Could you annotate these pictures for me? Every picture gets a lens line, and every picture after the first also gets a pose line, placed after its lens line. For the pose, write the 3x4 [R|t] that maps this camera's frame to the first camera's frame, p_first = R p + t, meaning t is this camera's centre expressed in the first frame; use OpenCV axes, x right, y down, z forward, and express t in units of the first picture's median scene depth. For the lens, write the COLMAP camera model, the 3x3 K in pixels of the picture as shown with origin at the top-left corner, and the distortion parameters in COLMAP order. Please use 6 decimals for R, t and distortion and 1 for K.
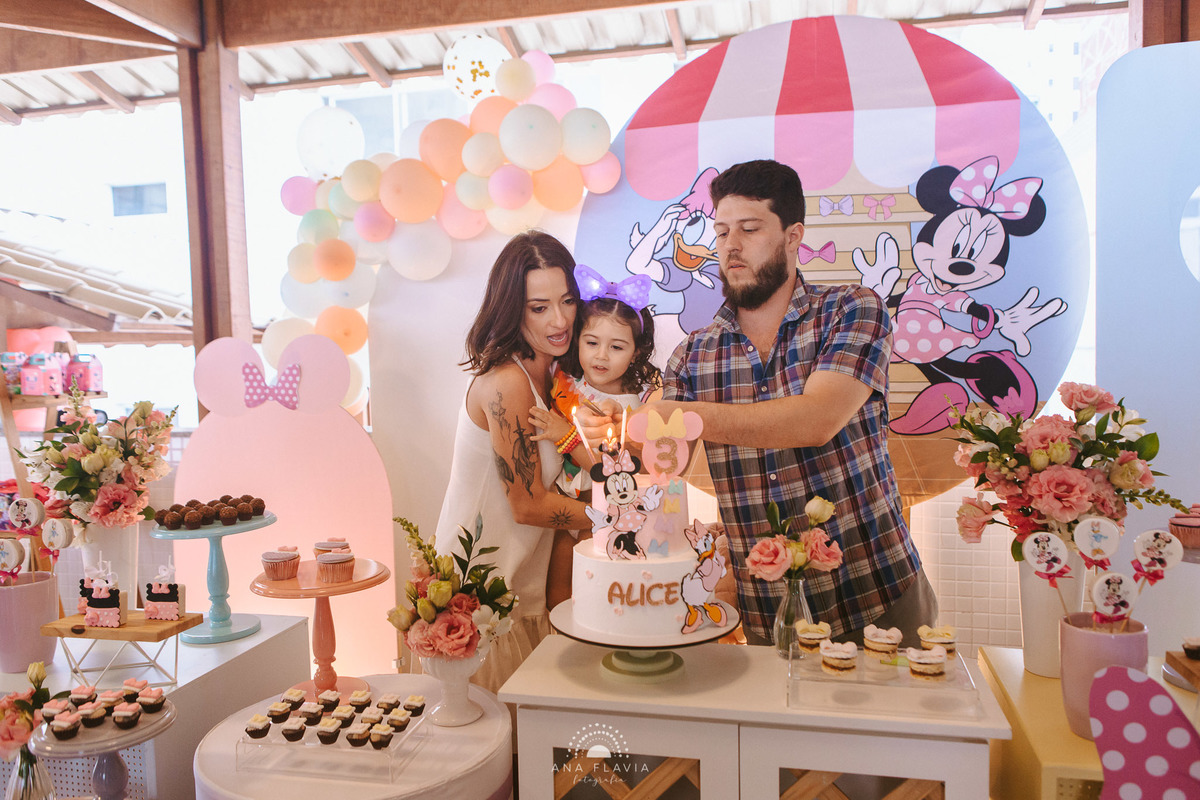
lens RADIAL K [[904.4, 0, 598.8], [0, 904.4, 400.7], [0, 0, 1]] dist [0.011475, 0.000702]
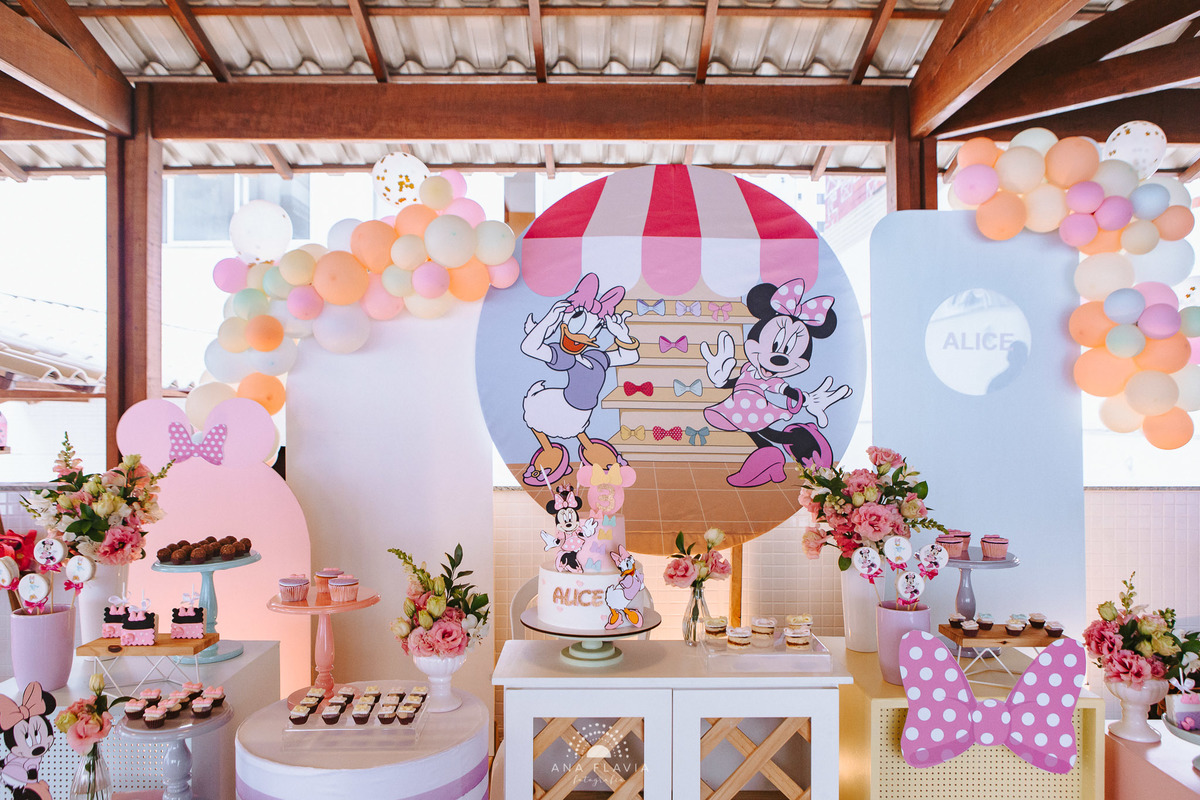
lens RADIAL K [[854.6, 0, 602.9], [0, 854.6, 404.1], [0, 0, 1]] dist [-0.007445, 0.012072]
pose [[0.972417, 0.021923, 0.232217, -0.138778], [-0.005829, 0.997546, -0.069766, 0.006223], [-0.233176, 0.066488, 0.970159, -0.147105]]
